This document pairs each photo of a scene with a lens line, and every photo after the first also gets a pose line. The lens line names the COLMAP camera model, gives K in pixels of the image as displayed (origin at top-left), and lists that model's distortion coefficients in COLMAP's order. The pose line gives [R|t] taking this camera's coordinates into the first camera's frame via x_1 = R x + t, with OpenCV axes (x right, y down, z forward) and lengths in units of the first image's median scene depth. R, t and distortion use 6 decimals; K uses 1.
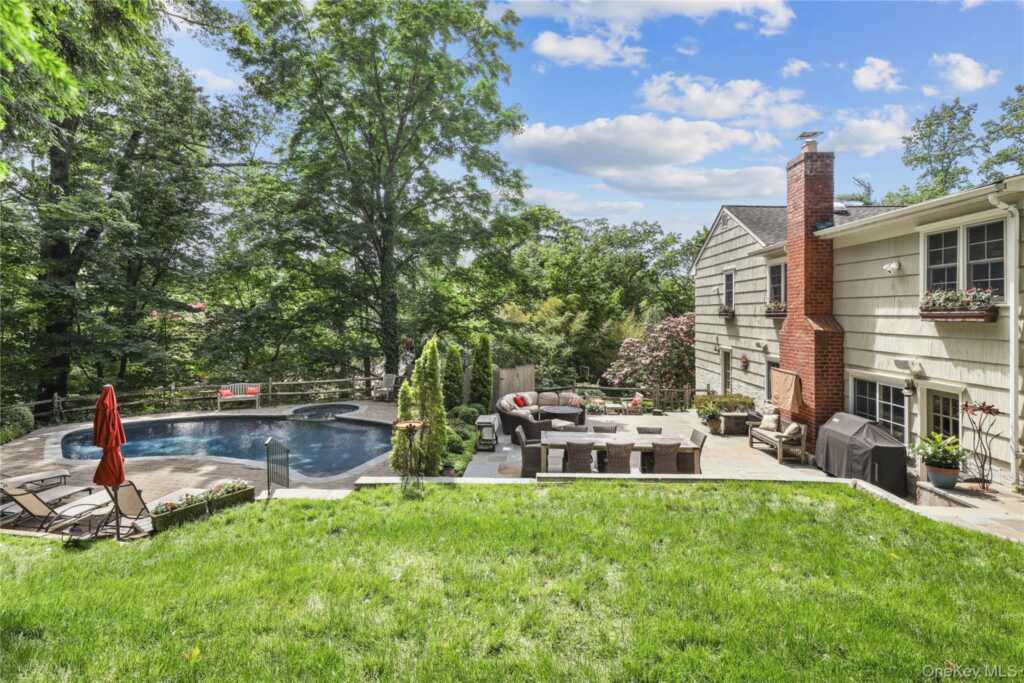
lens RADIAL K [[473.9, 0, 498.4], [0, 473.9, 310.3], [0, 0, 1]] dist [0.001196, 0.000167]
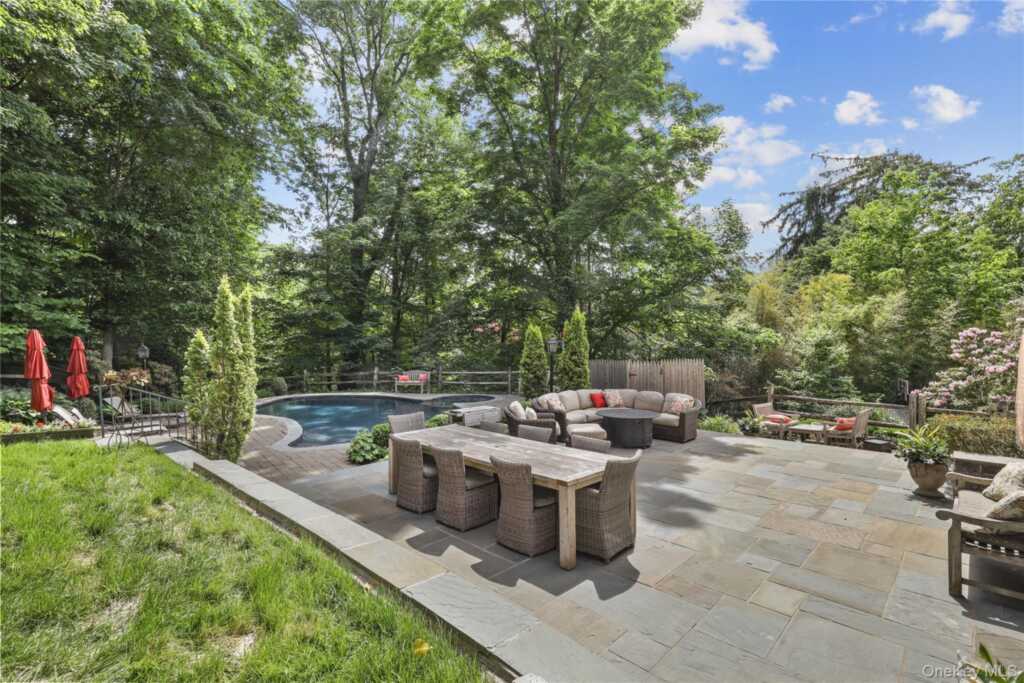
lens RADIAL K [[472.2, 0, 512.0], [0, 472.2, 341.5], [0, 0, 1]] dist [0.001455, 0.000685]
pose [[0.760616, -0.007722, -0.649156, 0.346645], [0.025745, 0.999501, 0.018276, 0.075328], [0.648691, -0.030614, 0.760436, 0.323000]]
